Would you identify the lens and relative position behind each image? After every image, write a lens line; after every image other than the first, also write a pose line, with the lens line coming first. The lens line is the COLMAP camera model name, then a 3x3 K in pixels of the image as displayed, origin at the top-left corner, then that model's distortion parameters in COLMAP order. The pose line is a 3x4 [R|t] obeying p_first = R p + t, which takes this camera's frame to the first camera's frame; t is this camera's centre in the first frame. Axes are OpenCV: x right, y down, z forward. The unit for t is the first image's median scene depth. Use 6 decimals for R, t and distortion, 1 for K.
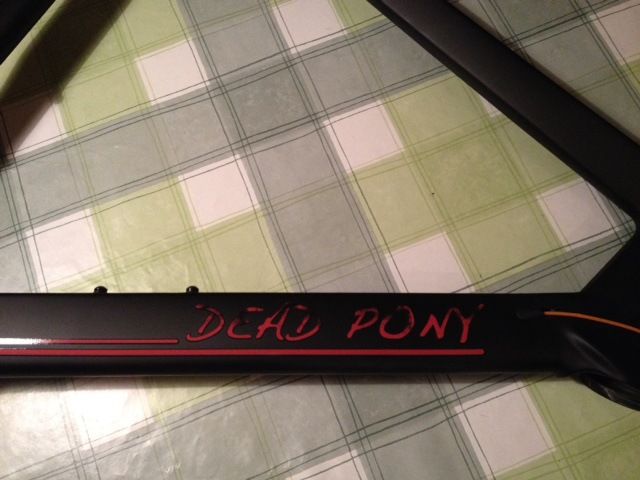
lens RADIAL K [[611.9, 0, 320.0], [0, 611.9, 240.0], [0, 0, 1]] dist [0.015558, -0.007097]
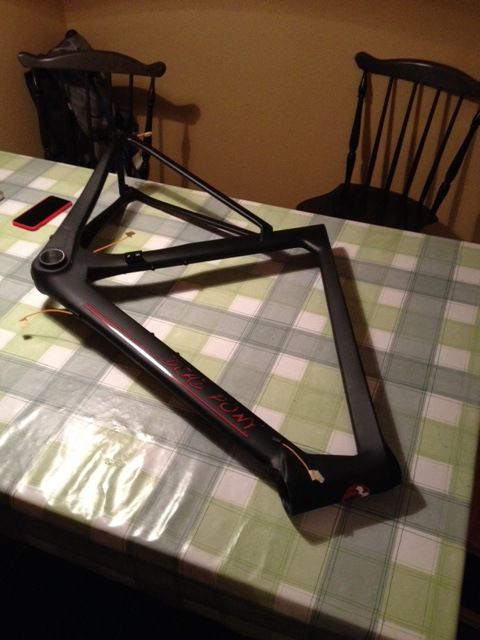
lens RADIAL K [[611.9, 0, 240.0], [0, 611.9, 320.0], [0, 0, 1]] dist [0.015558, -0.007097]
pose [[0.720747, 0.482768, -0.497453, 0.900239], [-0.669367, 0.671243, -0.318402, 0.491614], [0.180198, 0.562466, 0.806945, -0.774903]]
